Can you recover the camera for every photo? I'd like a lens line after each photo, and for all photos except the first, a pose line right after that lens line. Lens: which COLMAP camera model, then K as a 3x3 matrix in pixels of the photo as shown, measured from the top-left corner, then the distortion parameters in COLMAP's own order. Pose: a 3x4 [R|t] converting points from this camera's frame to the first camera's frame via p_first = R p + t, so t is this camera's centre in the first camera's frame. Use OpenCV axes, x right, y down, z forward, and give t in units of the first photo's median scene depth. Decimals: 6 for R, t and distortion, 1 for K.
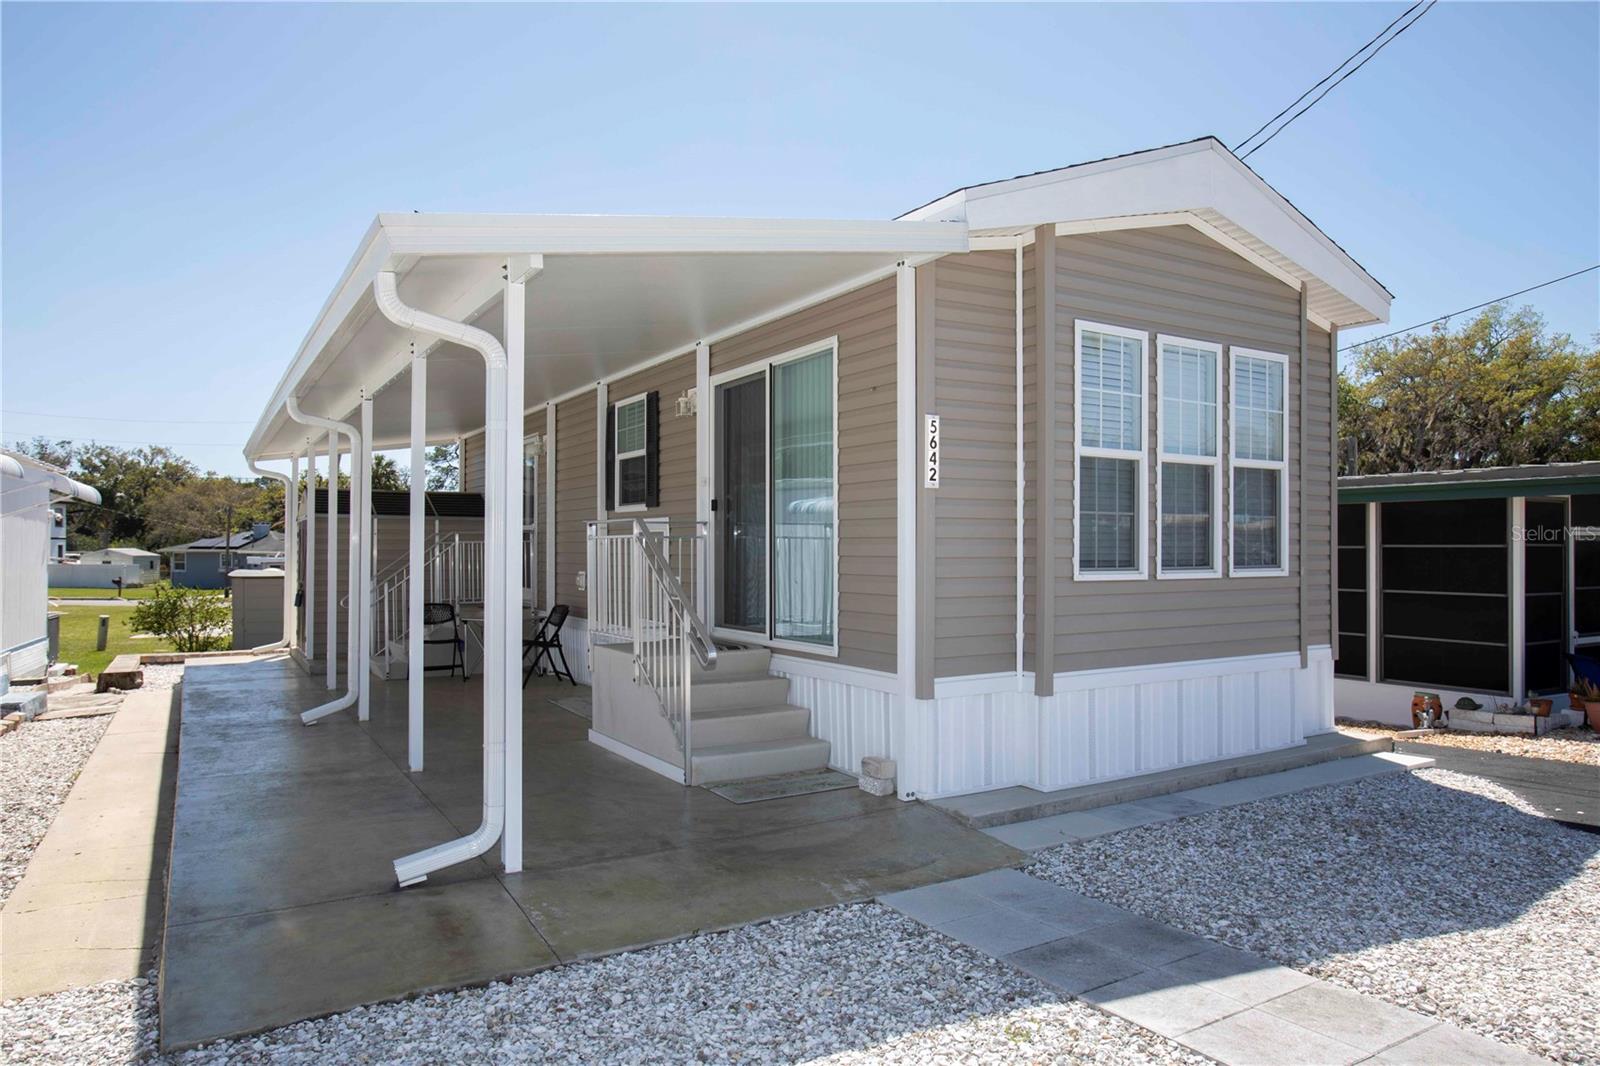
lens RADIAL K [[1042.9, 0, 800.0], [0, 1042.9, 533.0], [0, 0, 1]] dist [0.002378, 0.000694]
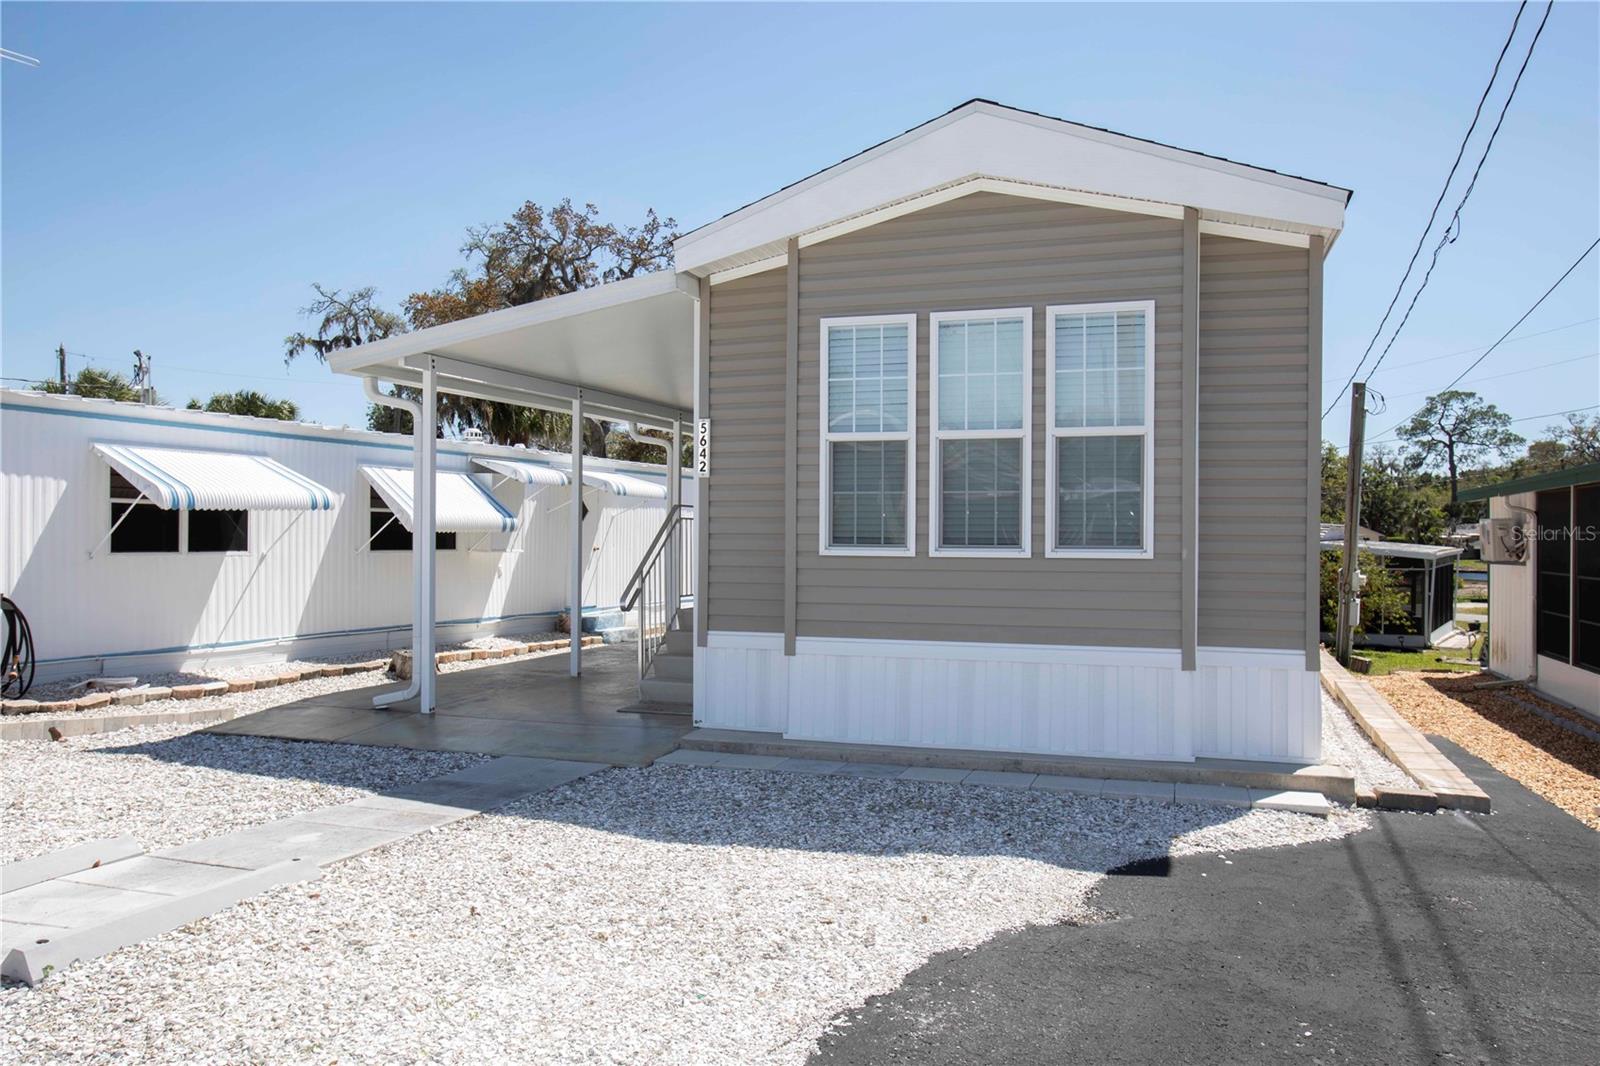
lens RADIAL K [[1189.2, 0, 800.0], [0, 1189.2, 533.0], [0, 0, 1]] dist [-0.001917, -0.000492]
pose [[0.608272, 0.000756, -0.793728, 1.182396], [0.006709, 0.999959, 0.006094, 0.013844], [0.793700, -0.009032, 0.608242, 0.201441]]
